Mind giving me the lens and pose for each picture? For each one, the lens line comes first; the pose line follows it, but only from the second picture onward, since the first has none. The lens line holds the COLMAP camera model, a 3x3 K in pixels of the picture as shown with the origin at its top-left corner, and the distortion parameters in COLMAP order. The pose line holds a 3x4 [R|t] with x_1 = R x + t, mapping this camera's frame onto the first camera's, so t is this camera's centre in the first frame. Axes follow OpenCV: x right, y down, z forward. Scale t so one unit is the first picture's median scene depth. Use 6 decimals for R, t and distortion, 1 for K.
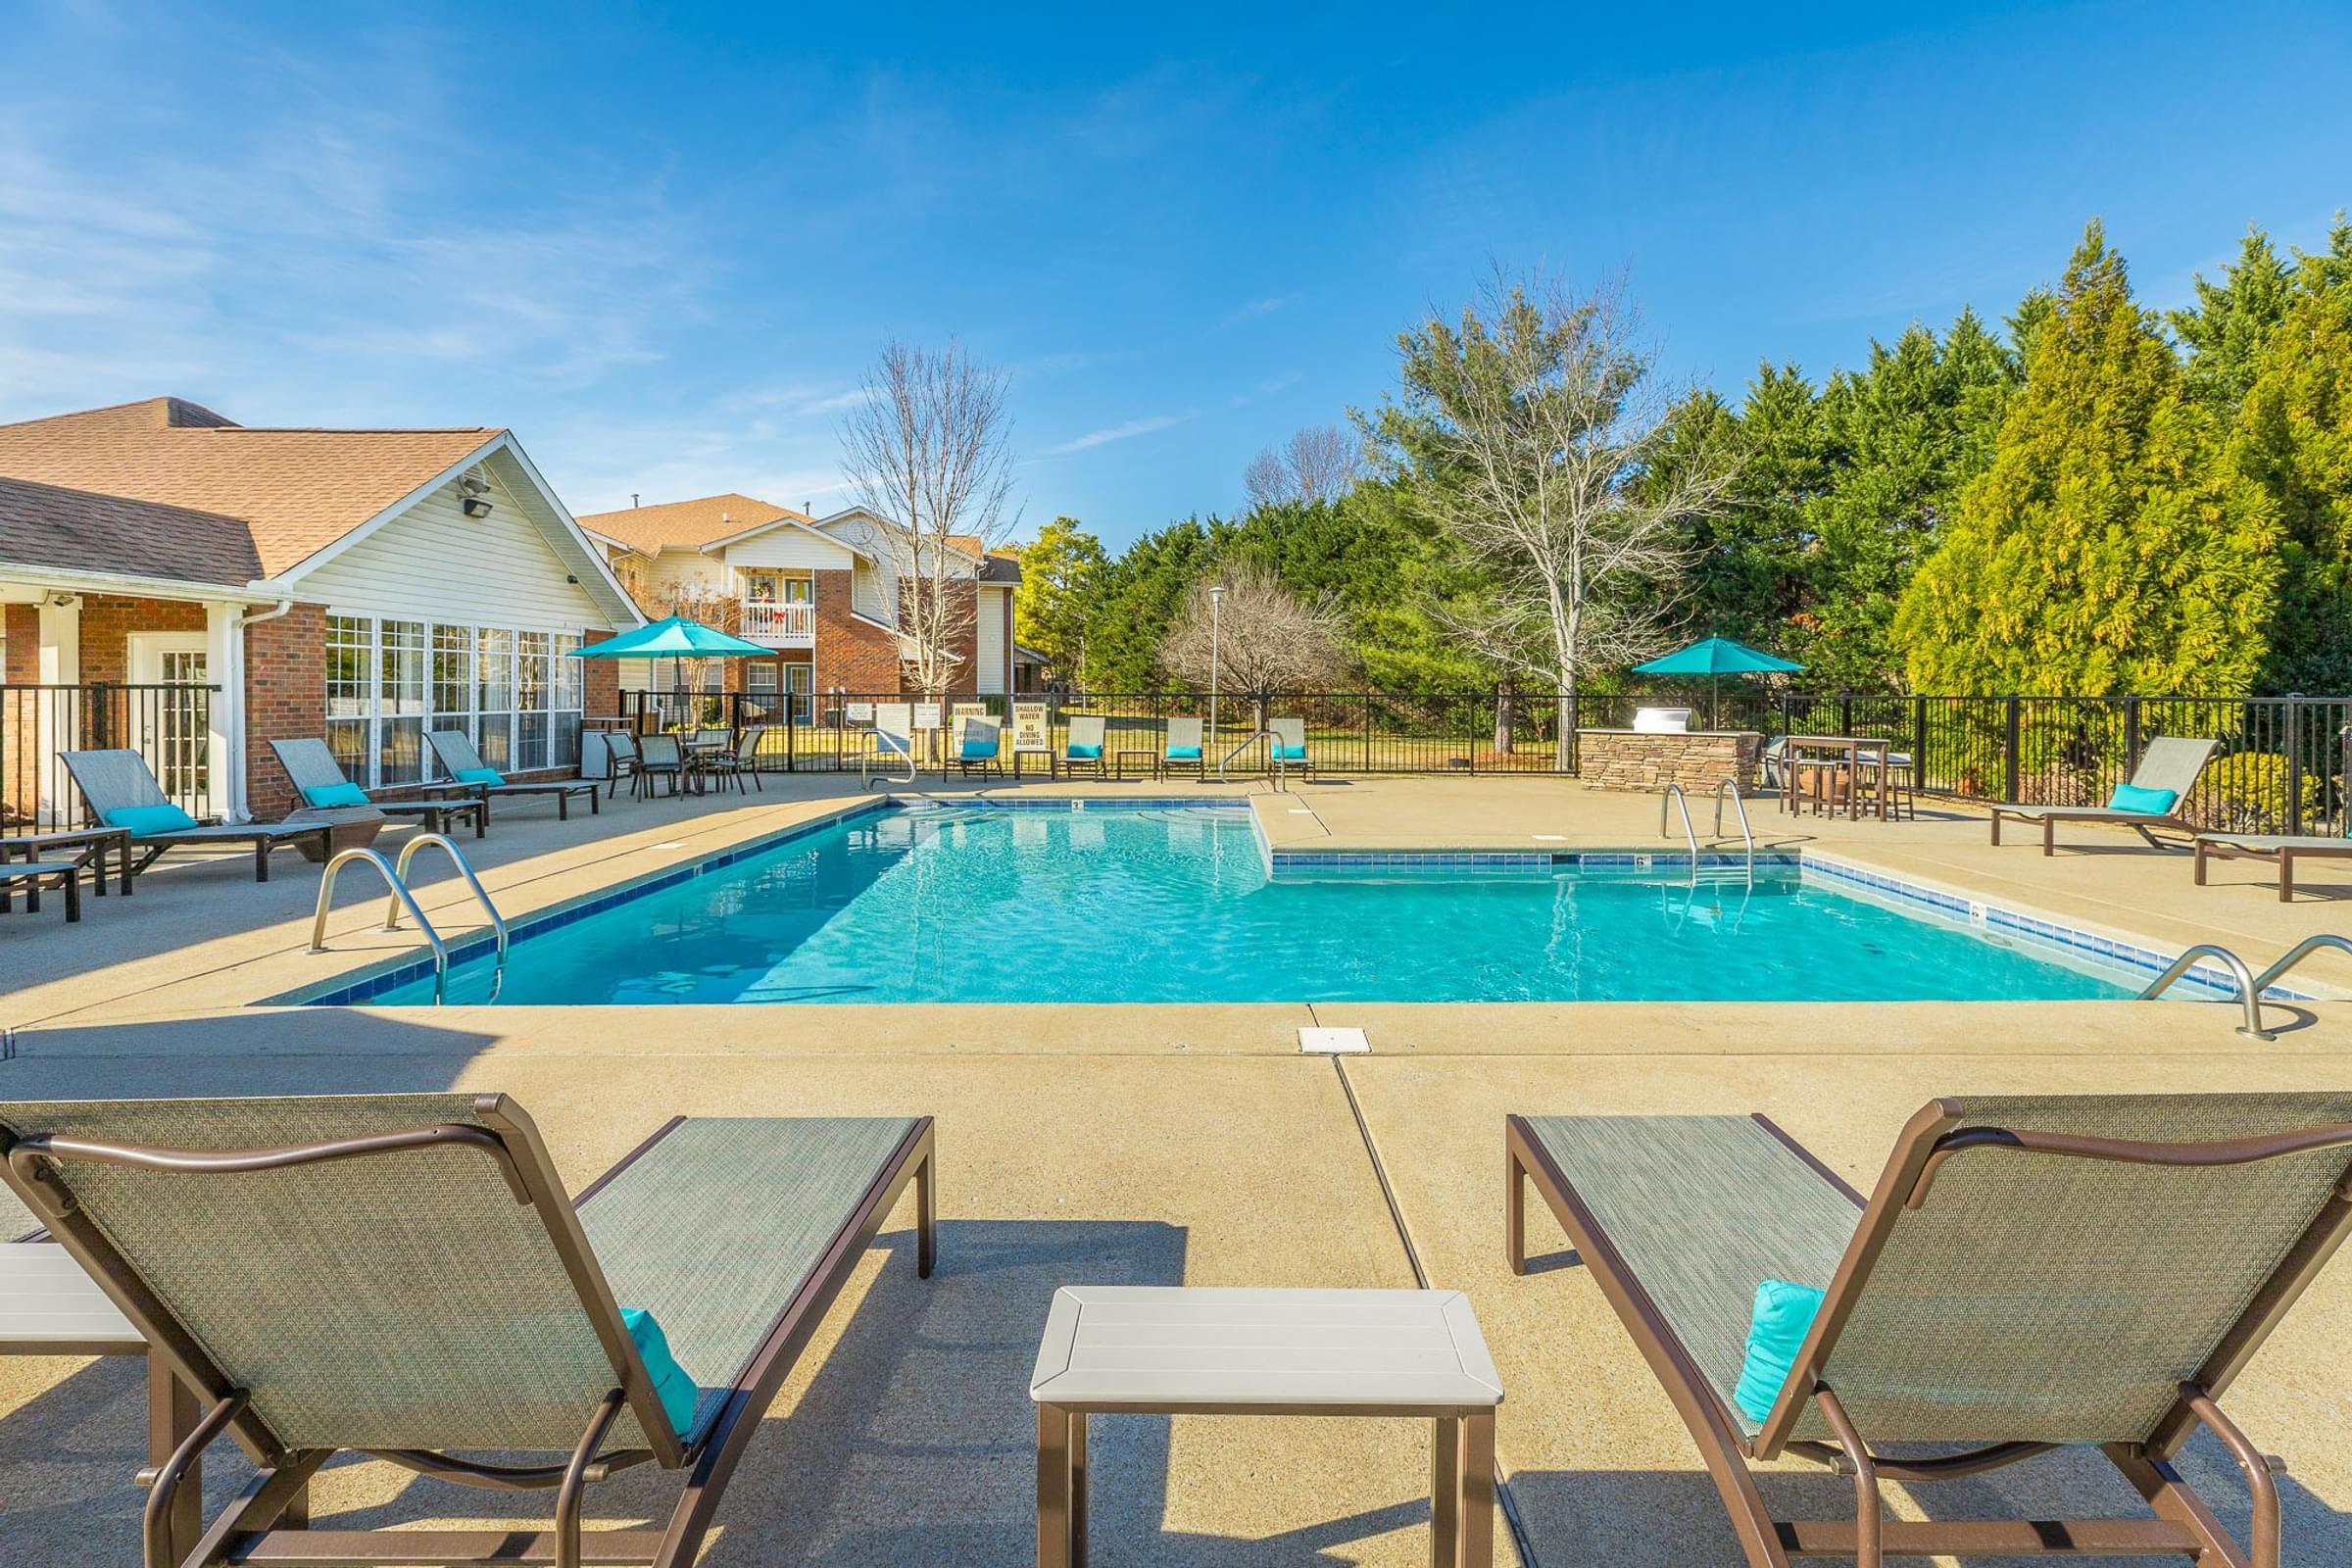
lens RADIAL K [[1105.7, 0, 1174.6], [0, 1105.7, 695.9], [0, 0, 1]] dist [0.037196, -0.001592]
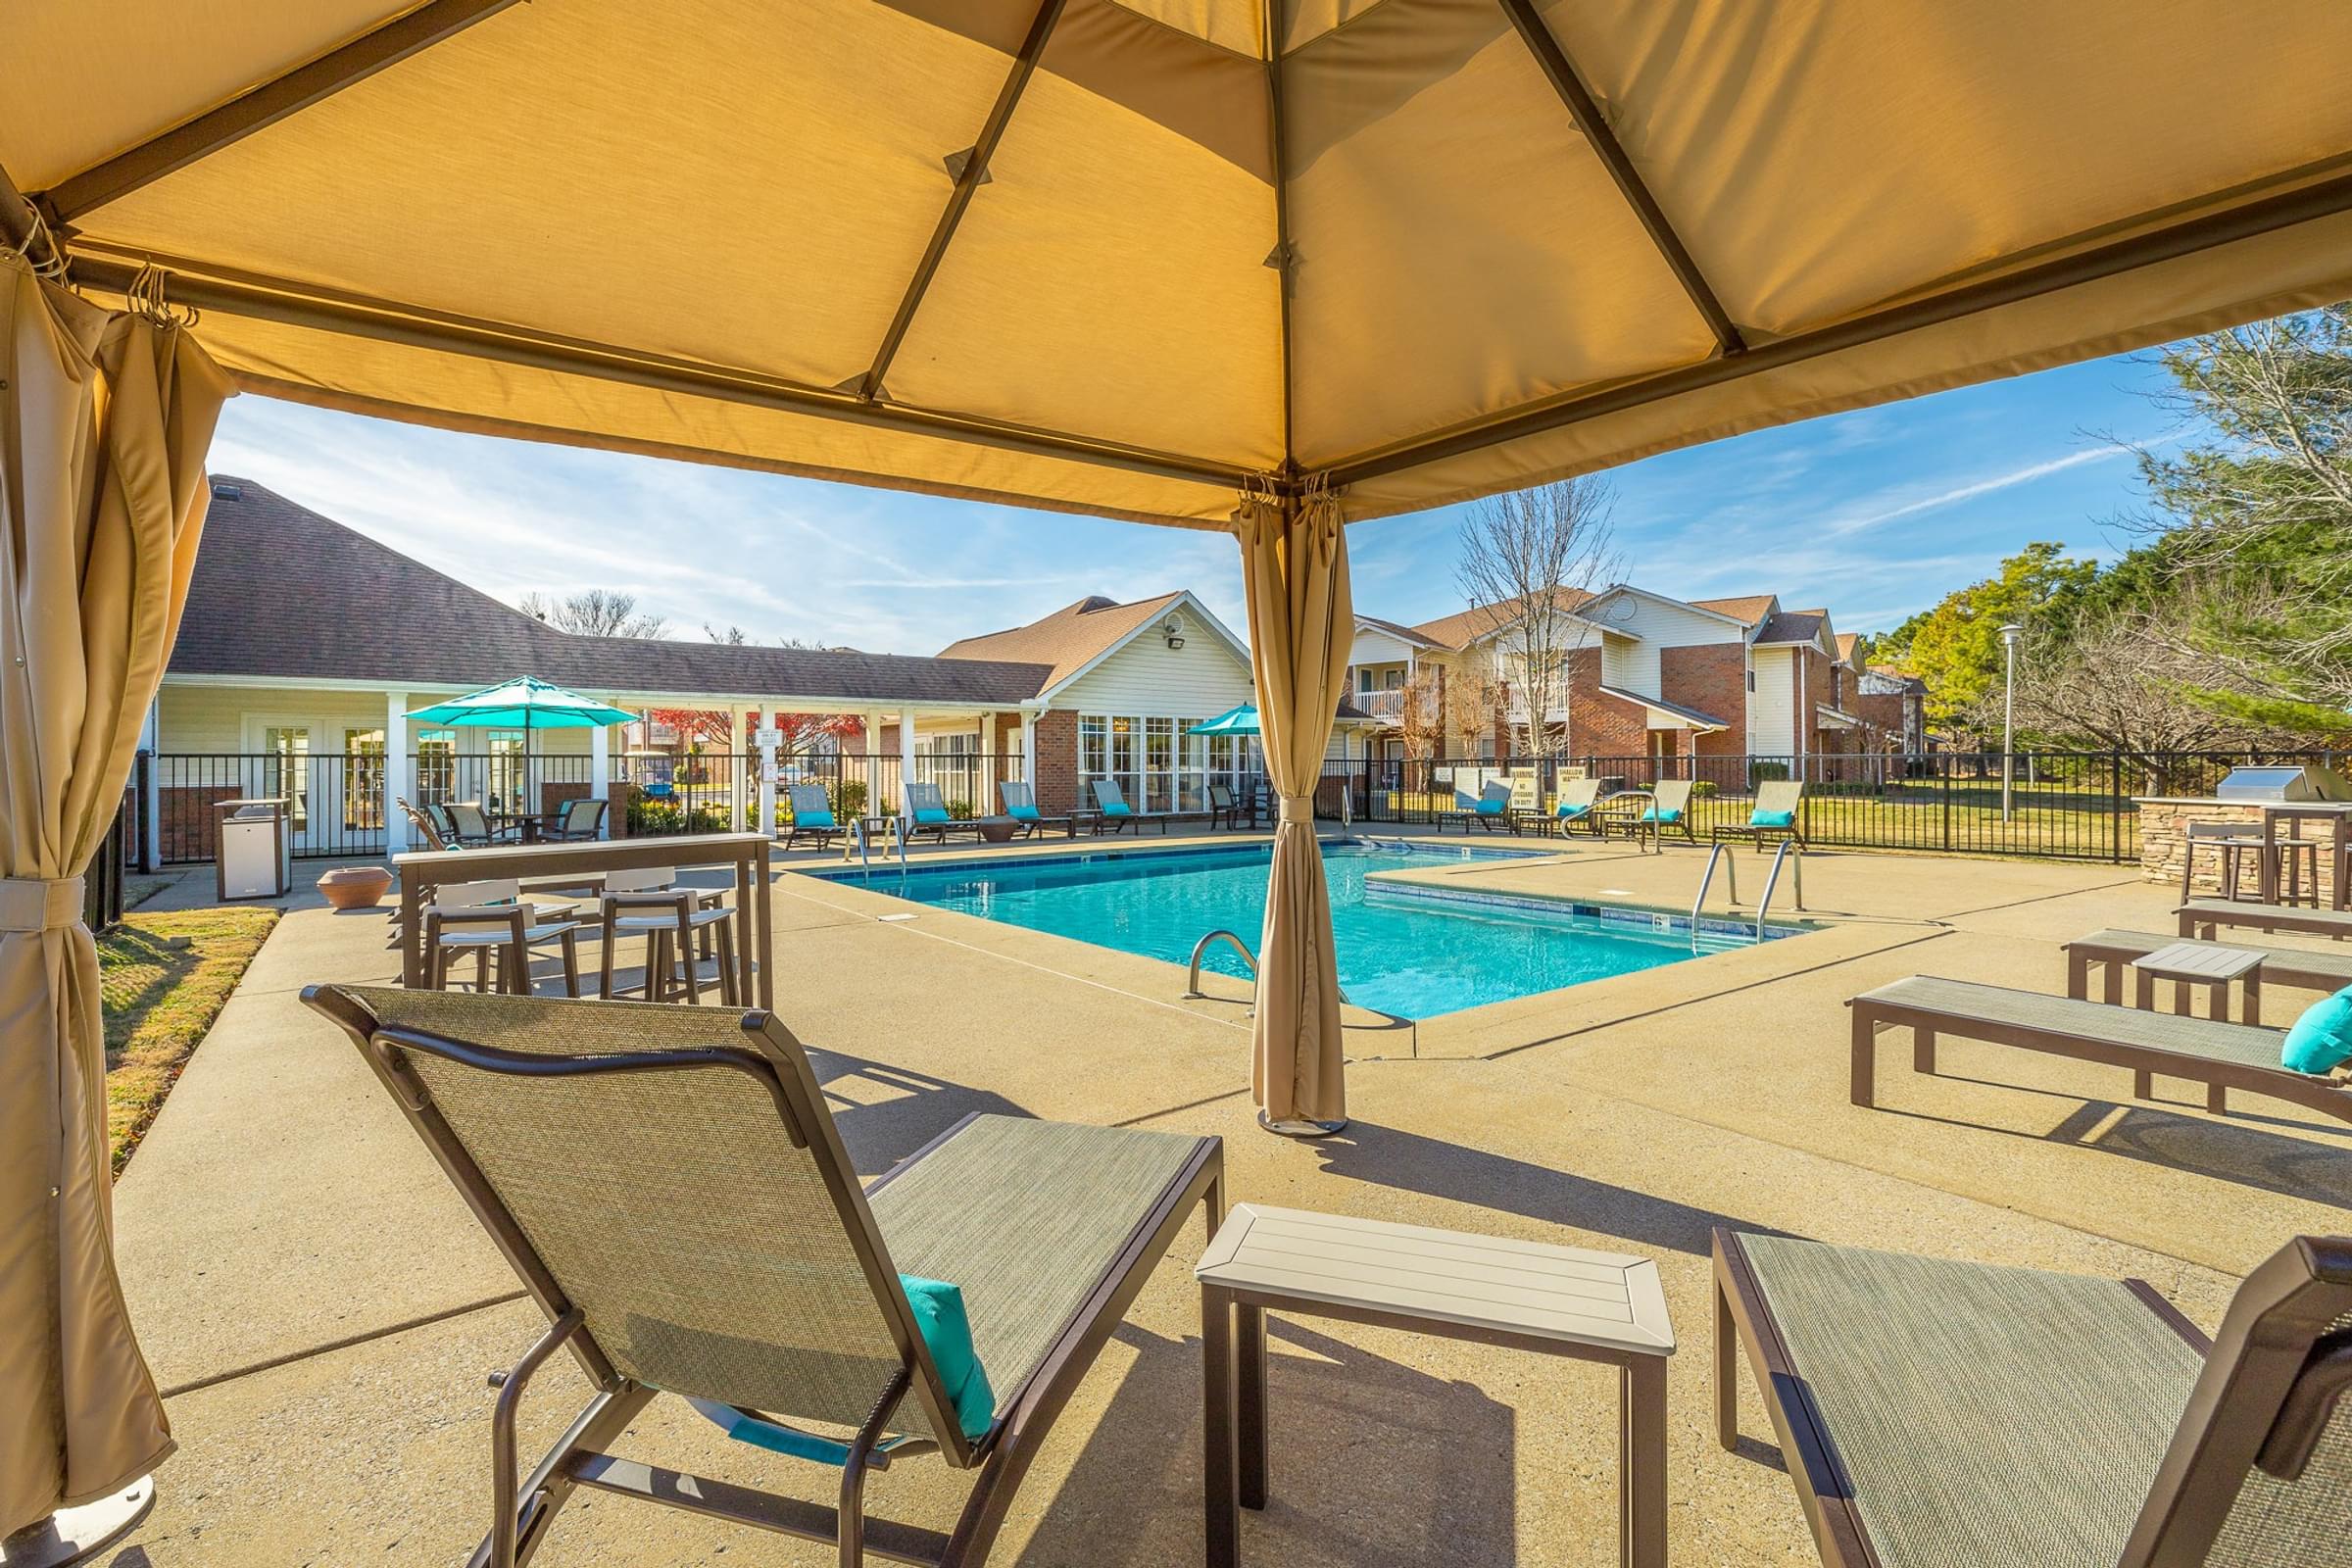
lens RADIAL K [[1086.4, 0, 1168.1], [0, 1086.4, 754.9], [0, 0, 1]] dist [0.040619, 0.000977]
pose [[0.606704, -0.012403, -0.794831, 0.517660], [0.000094, 0.999879, -0.015531, 0.012556], [0.794928, 0.009348, 0.606632, 0.058780]]
